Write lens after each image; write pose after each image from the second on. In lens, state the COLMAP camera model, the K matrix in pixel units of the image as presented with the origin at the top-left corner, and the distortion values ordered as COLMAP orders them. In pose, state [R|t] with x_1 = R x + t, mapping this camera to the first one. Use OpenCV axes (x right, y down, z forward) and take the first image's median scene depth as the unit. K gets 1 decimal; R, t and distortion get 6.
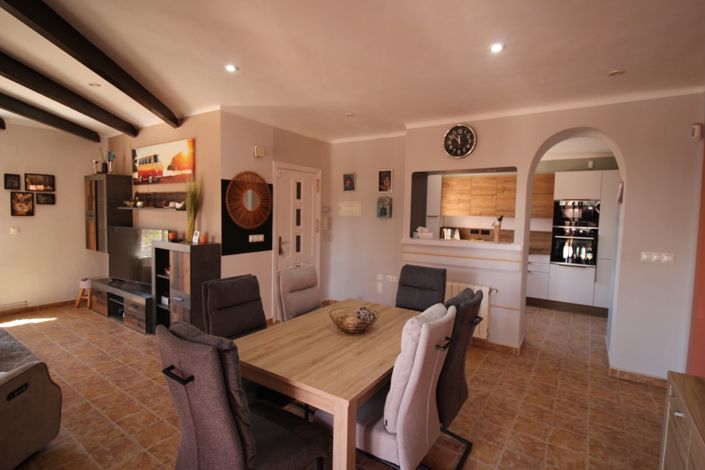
lens RADIAL K [[349.0, 0, 358.3], [0, 349.0, 233.8], [0, 0, 1]] dist [-0.009783, -0.006882]
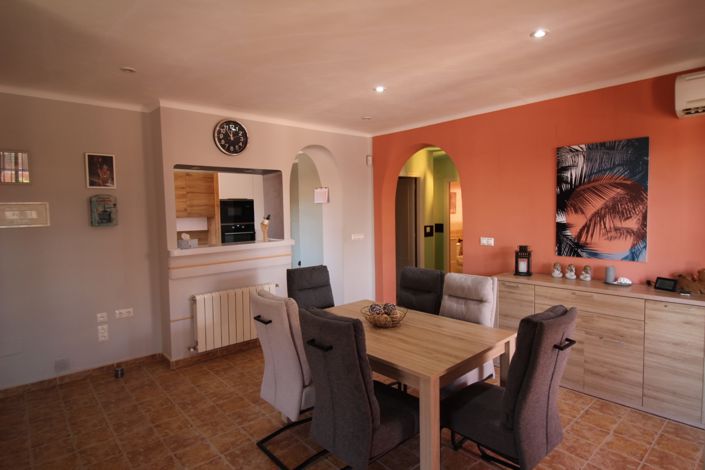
lens RADIAL K [[386.3, 0, 359.7], [0, 386.3, 232.7], [0, 0, 1]] dist [-0.002283, -0.003742]
pose [[0.243842, -0.083313, 0.966230, -0.583516], [0.086237, 0.994219, 0.063963, -0.043527], [-0.965973, 0.067728, 0.249617, 0.389269]]
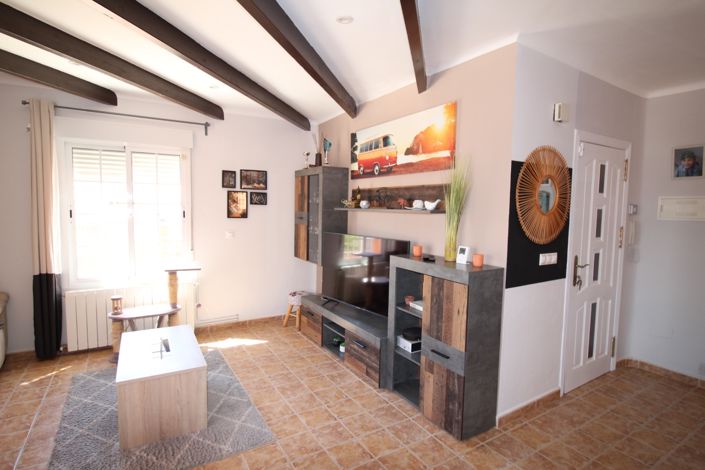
lens RADIAL K [[370.4, 0, 356.3], [0, 370.4, 235.0], [0, 0, 1]] dist [0.001143, -0.000997]
pose [[0.911080, 0.025335, -0.411449, -0.320308], [-0.024355, 0.999674, 0.007625, -0.024297], [0.411508, 0.003074, 0.911401, 0.271098]]
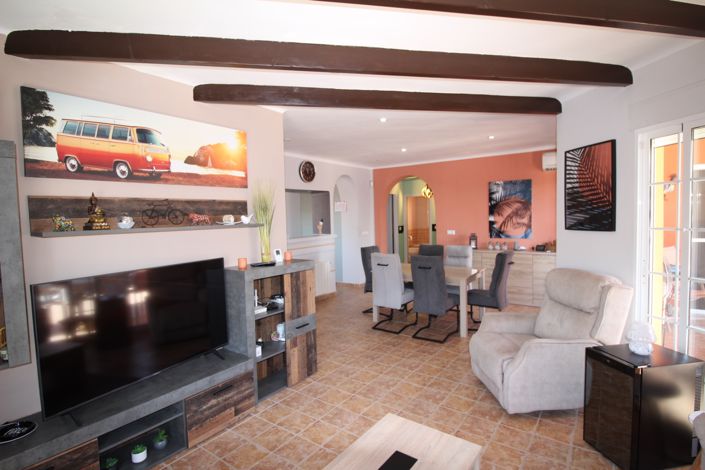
lens RADIAL K [[349.0, 0, 357.1], [0, 349.0, 235.2], [0, 0, 1]] dist [-0.009783, -0.006882]
pose [[0.033810, -0.078043, 0.996376, -1.133902], [0.092336, 0.992926, 0.074640, -0.074368], [-0.995154, 0.089478, 0.040777, 0.675047]]
